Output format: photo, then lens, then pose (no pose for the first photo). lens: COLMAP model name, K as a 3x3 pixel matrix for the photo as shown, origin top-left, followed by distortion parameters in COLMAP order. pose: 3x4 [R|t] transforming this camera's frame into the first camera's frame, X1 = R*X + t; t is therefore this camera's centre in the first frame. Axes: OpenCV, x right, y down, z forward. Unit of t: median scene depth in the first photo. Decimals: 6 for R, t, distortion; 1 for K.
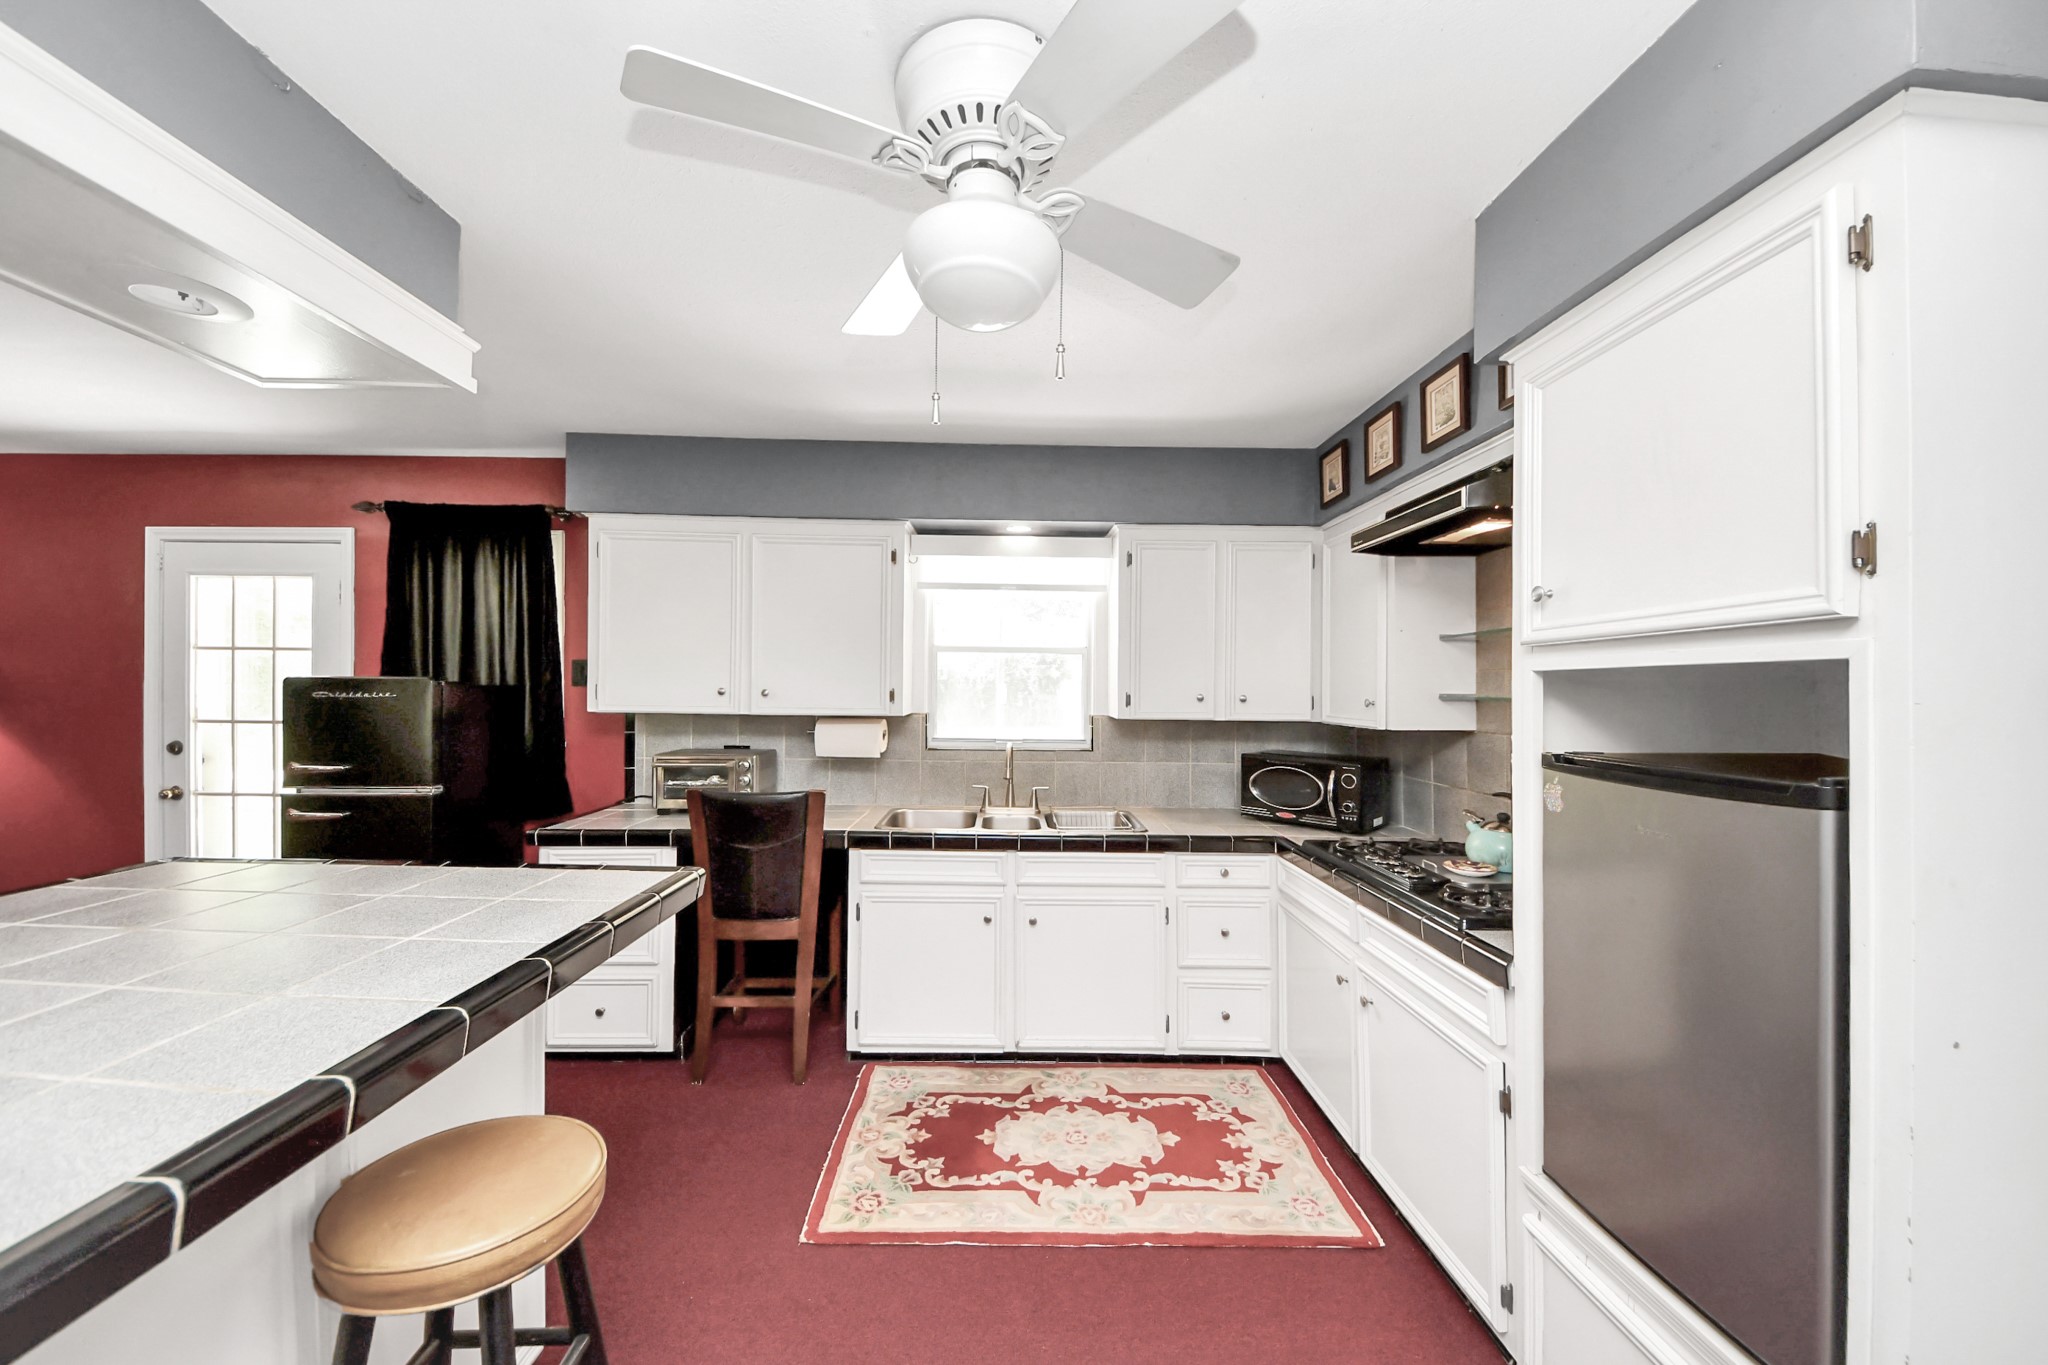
lens RADIAL K [[731.5, 0, 1026.3], [0, 731.5, 677.8], [0, 0, 1]] dist [-0.008932, -0.000110]
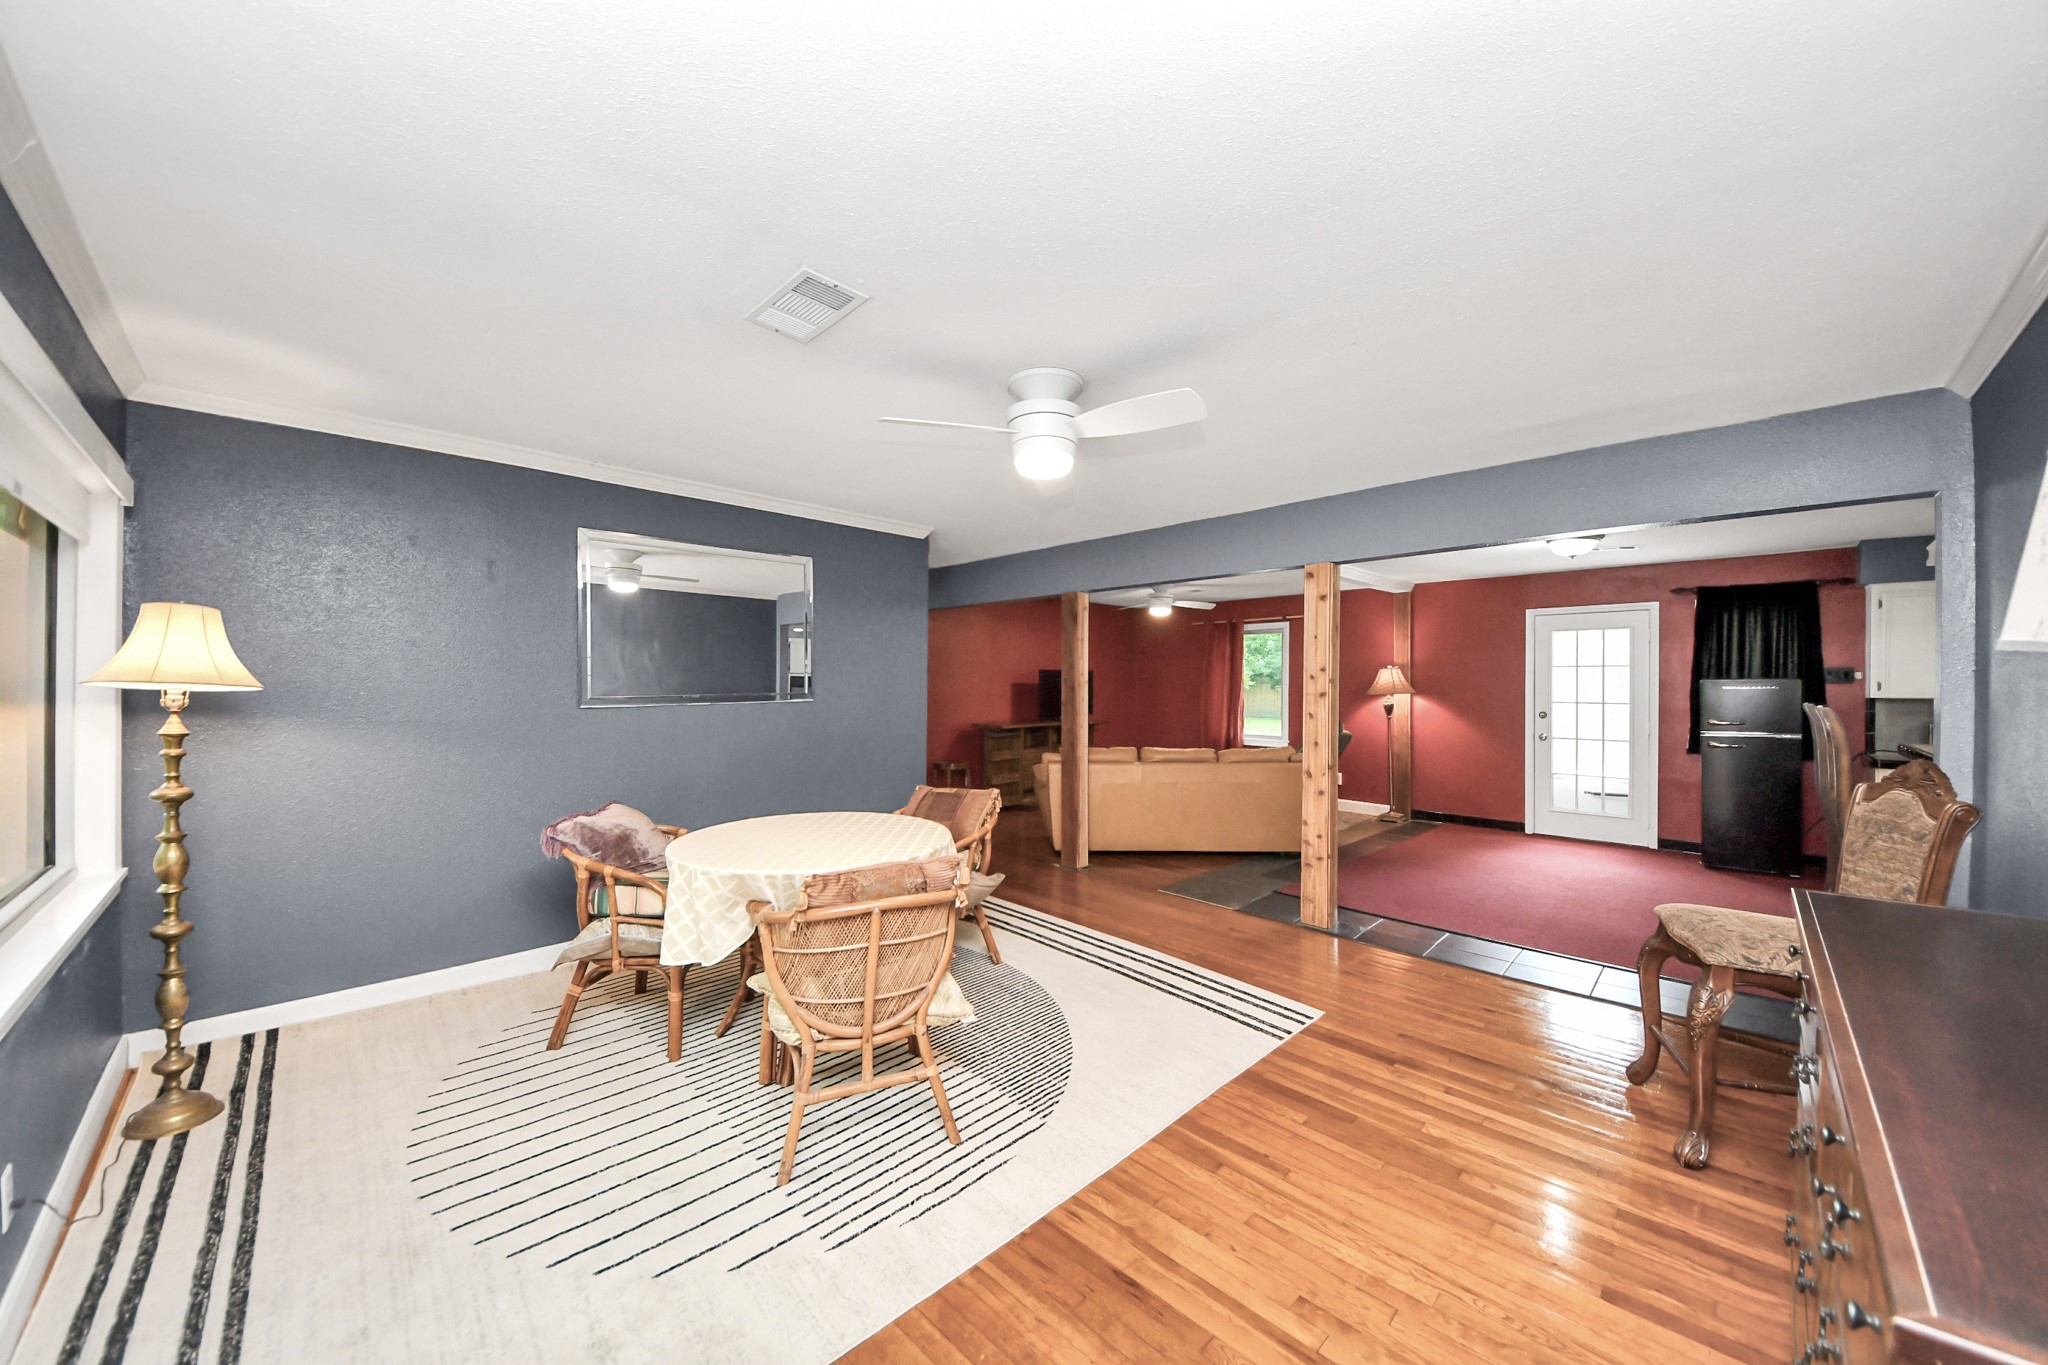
lens RADIAL K [[731.5, 0, 1005.6], [0, 731.5, 688.5], [0, 0, 1]] dist [-0.008932, -0.000110]
pose [[0.690303, -0.004101, -0.723509, -0.754920], [0.001039, 0.999989, -0.004677, 0.028393], [0.723520, 0.002477, 0.690299, -1.595961]]
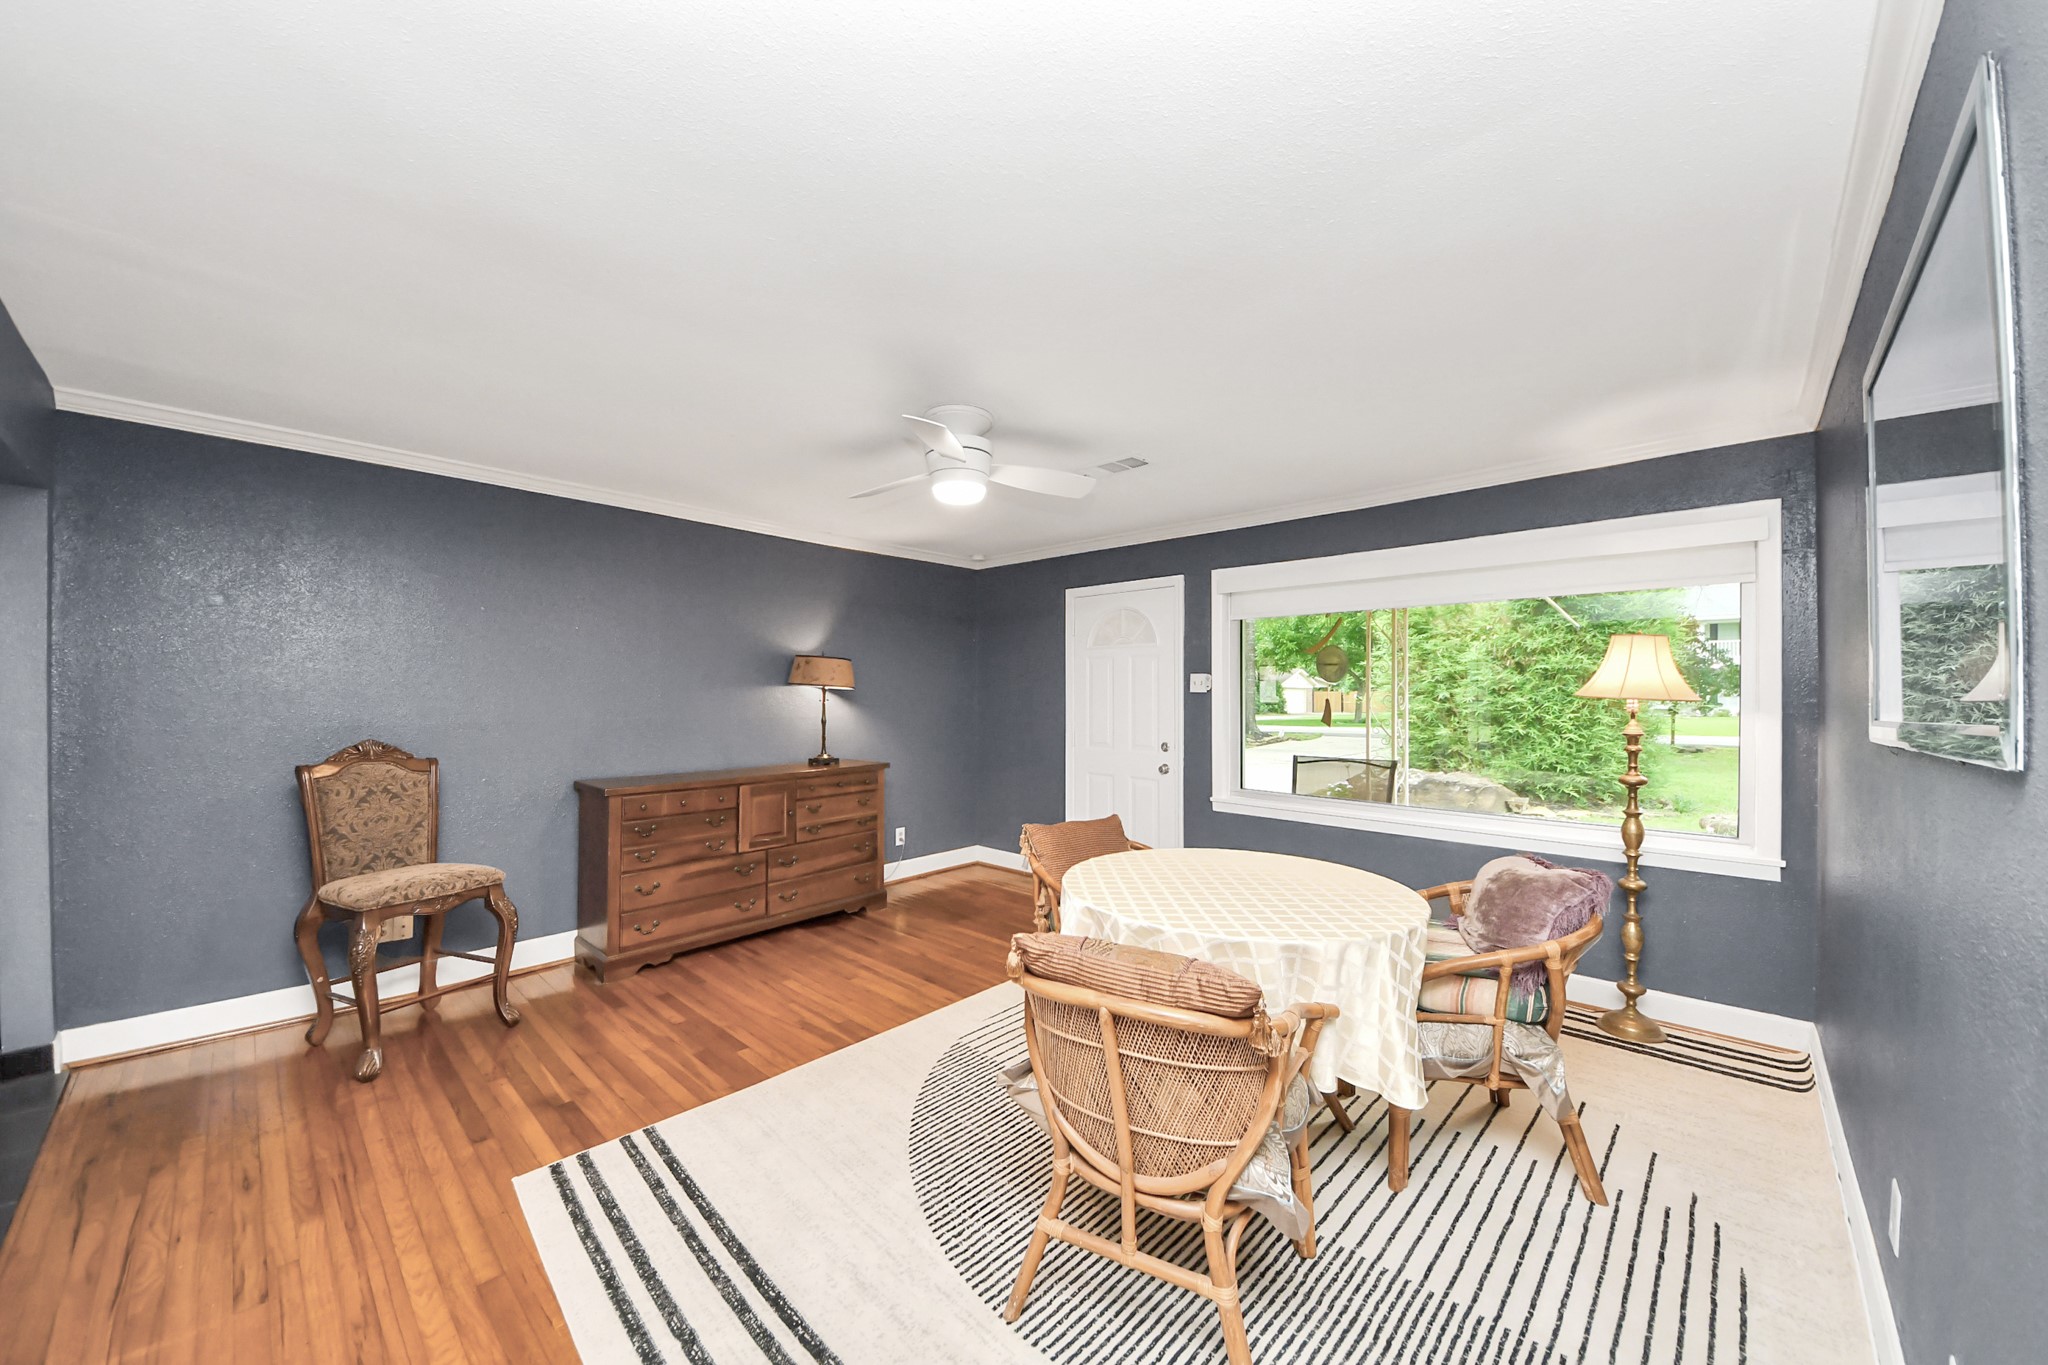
lens RADIAL K [[731.5, 0, 1026.7], [0, 731.5, 683.8], [0, 0, 1]] dist [-0.008932, -0.000110]
pose [[-0.731869, -0.001839, 0.681443, -1.935467], [-0.005075, 0.999983, -0.002752, 0.010721], [-0.681427, -0.005472, -0.731866, -0.460216]]
